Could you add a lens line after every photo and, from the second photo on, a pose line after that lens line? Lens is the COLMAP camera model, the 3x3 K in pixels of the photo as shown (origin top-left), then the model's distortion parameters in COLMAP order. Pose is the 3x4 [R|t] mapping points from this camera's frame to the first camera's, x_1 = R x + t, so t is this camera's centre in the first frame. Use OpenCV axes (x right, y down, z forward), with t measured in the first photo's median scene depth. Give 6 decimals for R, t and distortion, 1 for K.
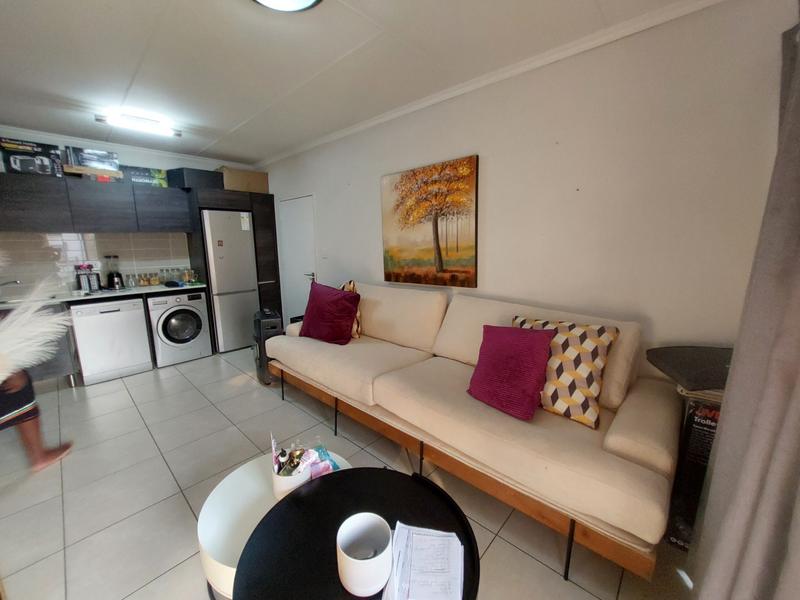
lens RADIAL K [[313.4, 0, 394.9], [0, 313.4, 302.9], [0, 0, 1]] dist [-0.017996, 0.000404]
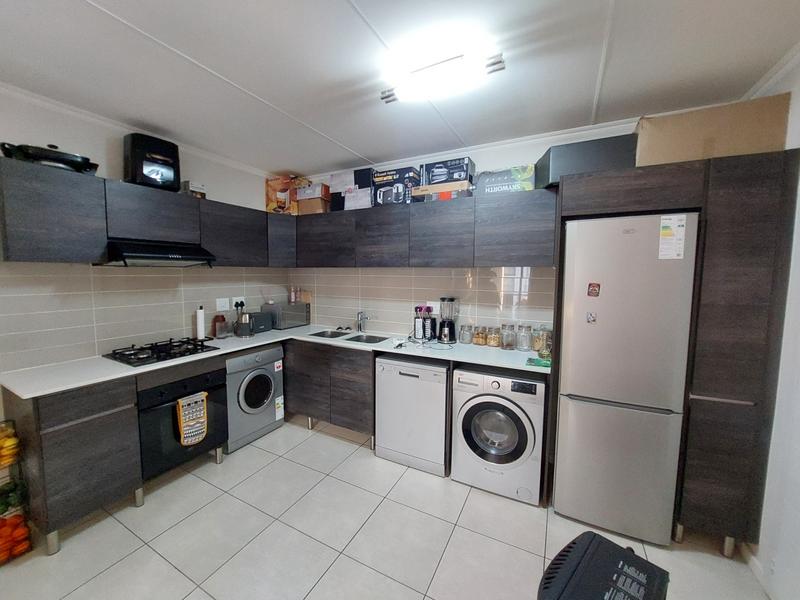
lens RADIAL K [[313.4, 0, 392.1], [0, 313.4, 297.0], [0, 0, 1]] dist [-0.017996, 0.000404]
pose [[0.243701, 0.087529, -0.965893, -0.219096], [-0.186199, 0.981615, 0.041974, -0.161758], [0.951809, 0.169619, 0.255519, 0.678061]]
